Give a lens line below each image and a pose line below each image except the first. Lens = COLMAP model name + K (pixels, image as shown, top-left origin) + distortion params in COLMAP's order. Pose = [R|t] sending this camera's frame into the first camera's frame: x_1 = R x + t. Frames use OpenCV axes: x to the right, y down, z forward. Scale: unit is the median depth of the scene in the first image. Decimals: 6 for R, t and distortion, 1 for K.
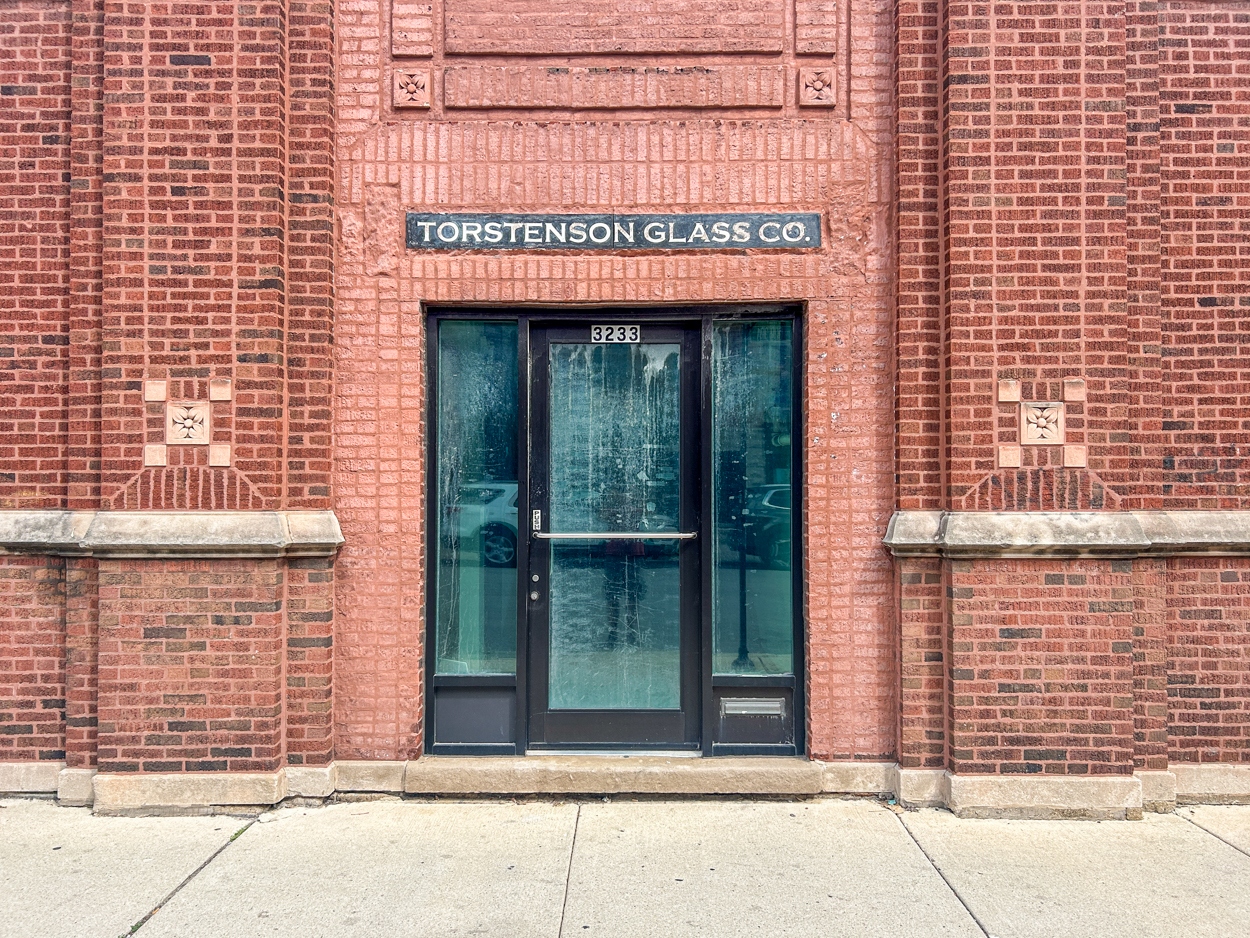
lens RADIAL K [[948.8, 0, 618.7], [0, 948.8, 470.7], [0, 0, 1]] dist [0.065411, -0.014818]
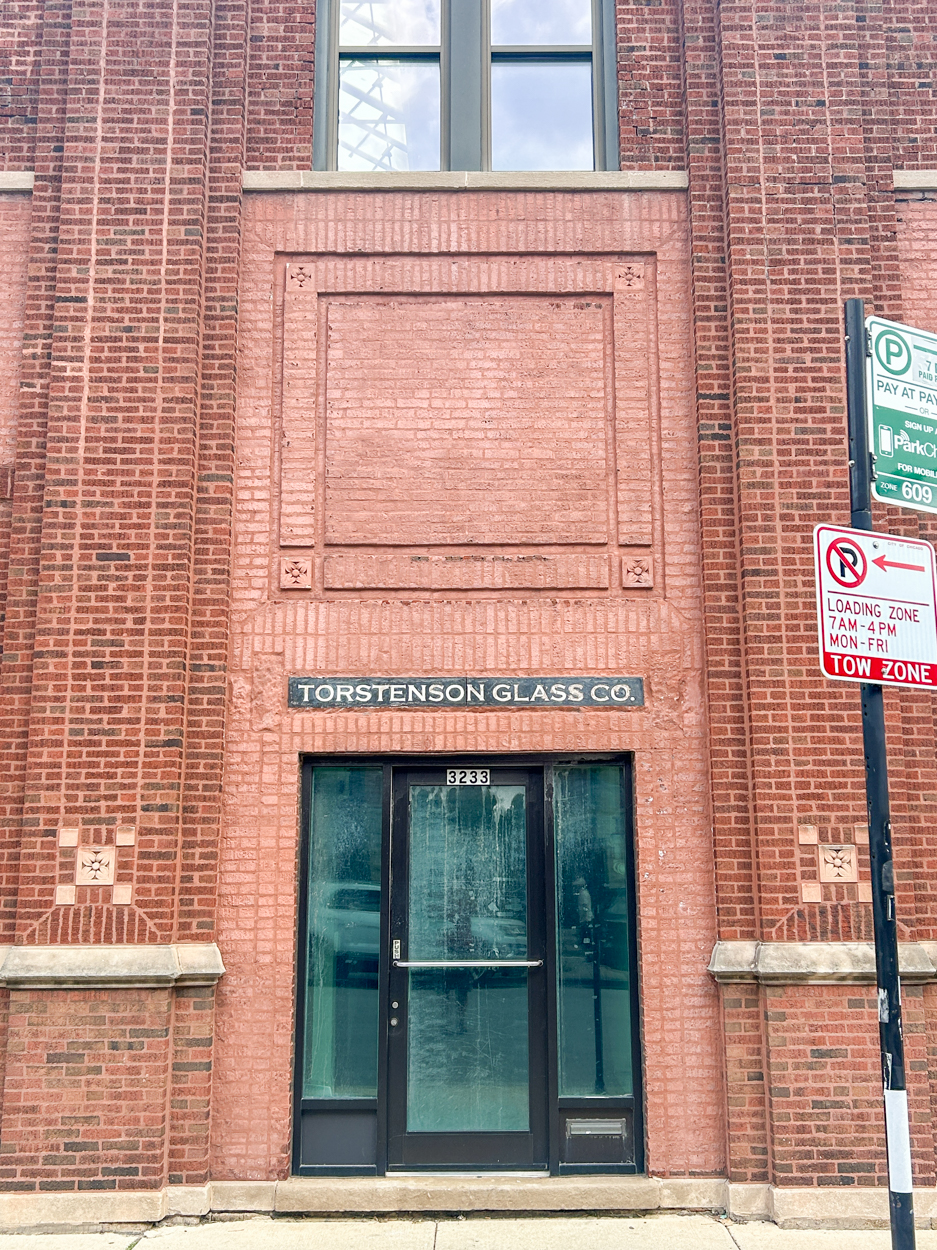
lens RADIAL K [[1250.1, 0, 477.0], [0, 1250.1, 636.9], [0, 0, 1]] dist [0.048557, 0.000000]
pose [[0.999893, -0.001376, 0.014534, -0.015065], [0.003779, 0.986022, -0.166572, -0.065886], [-0.014102, 0.166609, 0.985922, -0.520201]]
